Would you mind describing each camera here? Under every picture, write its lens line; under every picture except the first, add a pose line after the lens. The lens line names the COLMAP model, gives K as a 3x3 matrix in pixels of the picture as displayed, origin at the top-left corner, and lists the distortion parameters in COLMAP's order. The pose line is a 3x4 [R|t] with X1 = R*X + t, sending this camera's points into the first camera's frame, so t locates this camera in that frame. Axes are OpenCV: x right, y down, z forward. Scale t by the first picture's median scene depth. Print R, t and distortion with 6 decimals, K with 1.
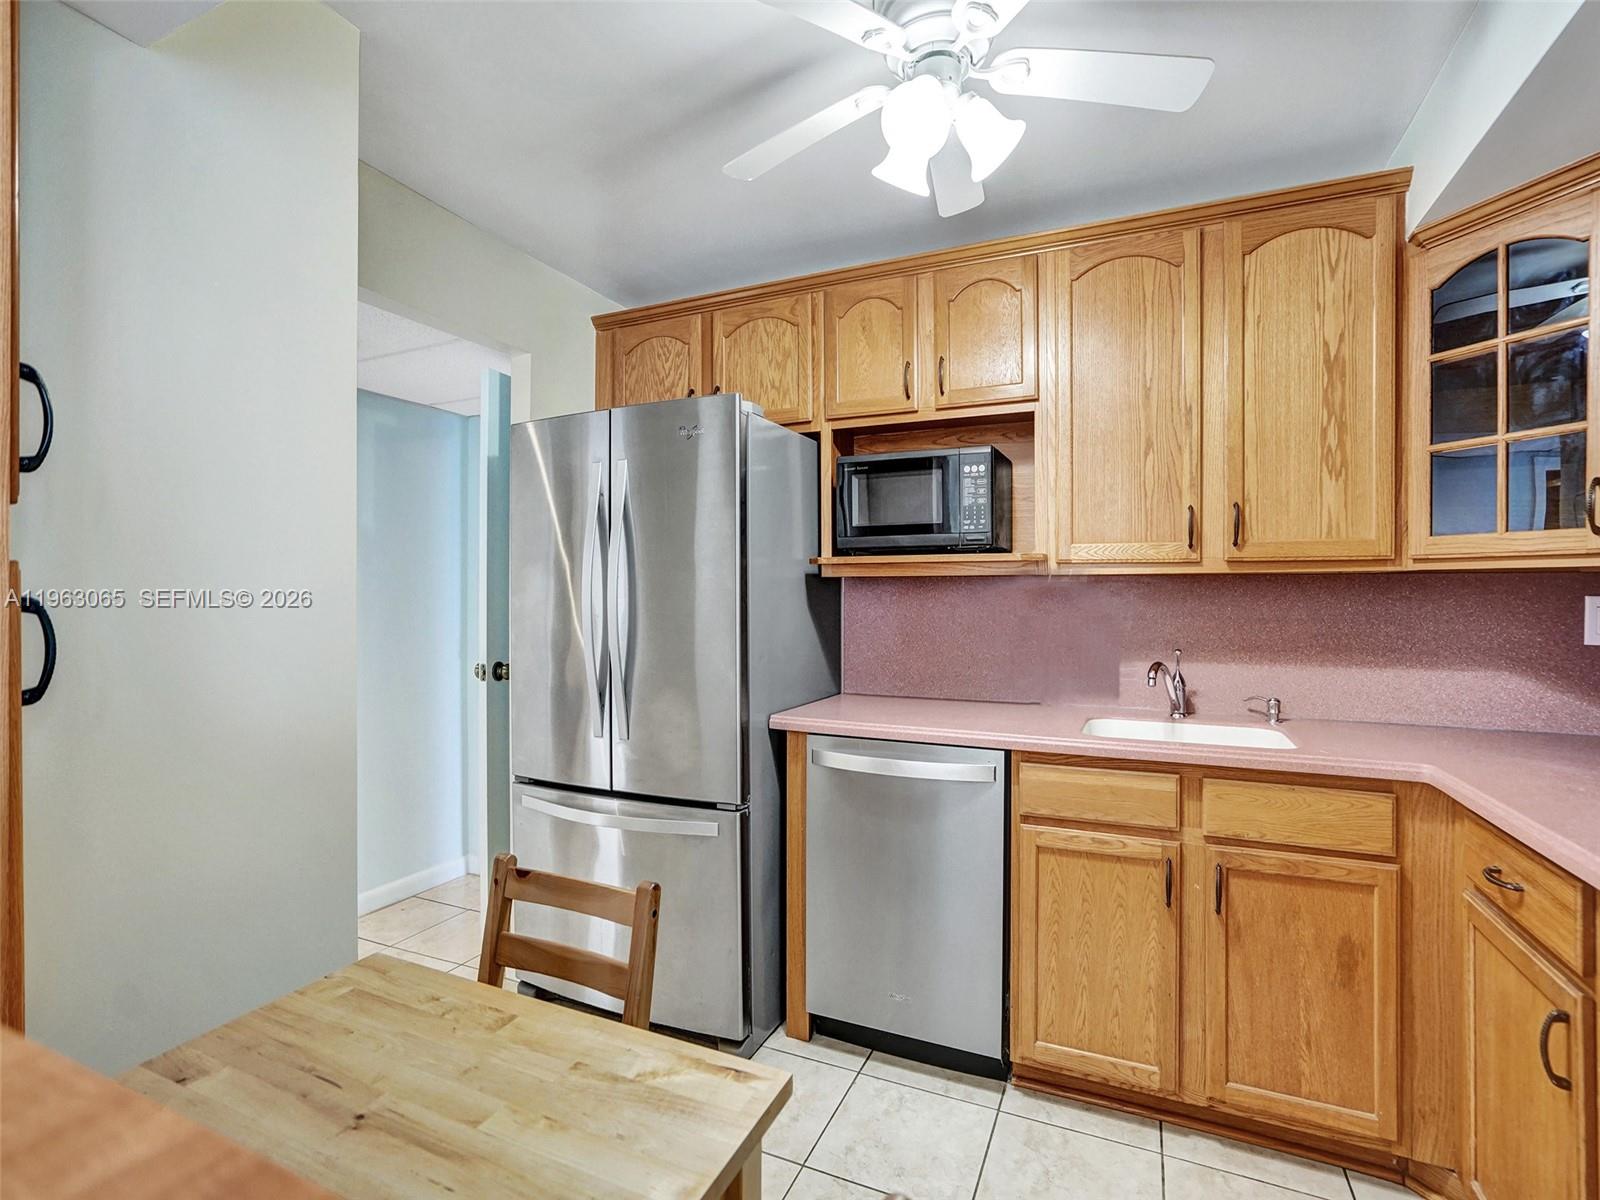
lens RADIAL K [[768.9, 0, 792.9], [0, 768.9, 597.3], [0, 0, 1]] dist [-0.042875, 0.019983]
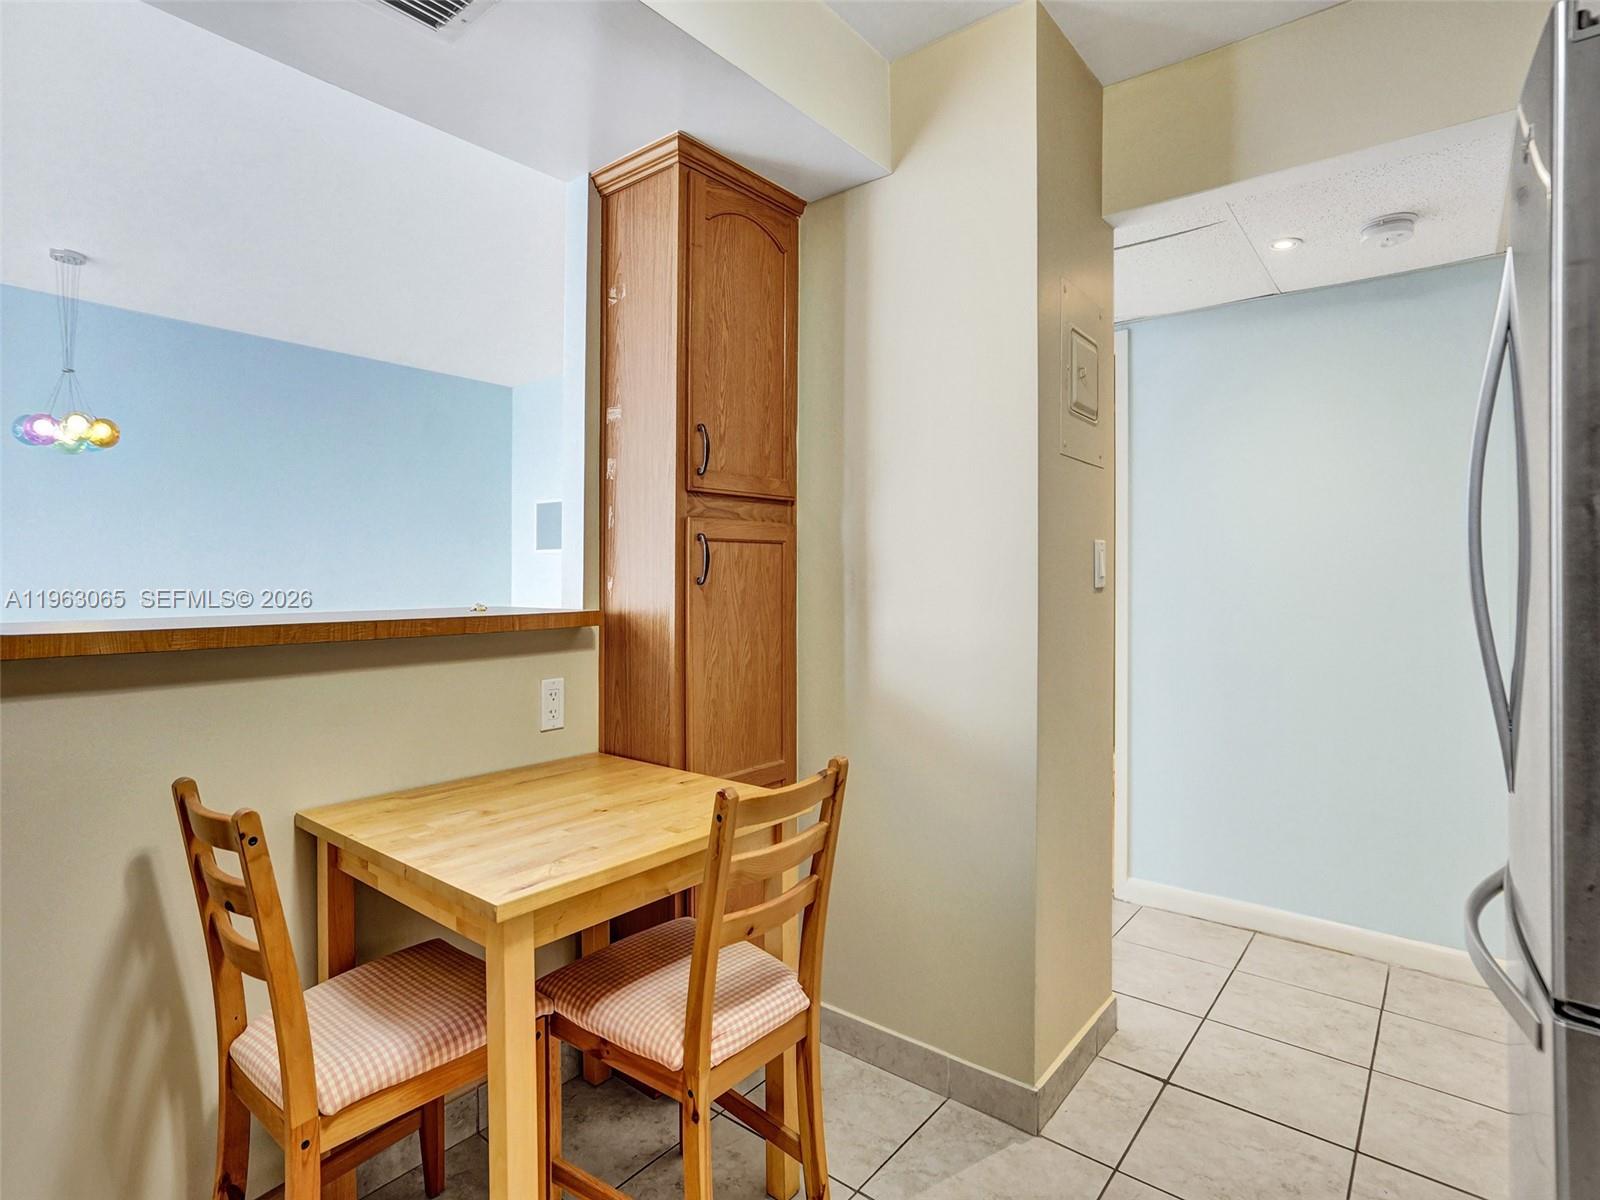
lens RADIAL K [[806.9, 0, 813.8], [0, 806.9, 586.9], [0, 0, 1]] dist [-0.040891, 0.023560]
pose [[-0.248356, 0.002666, -0.968665, 1.135918], [-0.000319, 0.999996, 0.002834, 0.139497], [0.968669, 0.001012, -0.248354, 1.899845]]
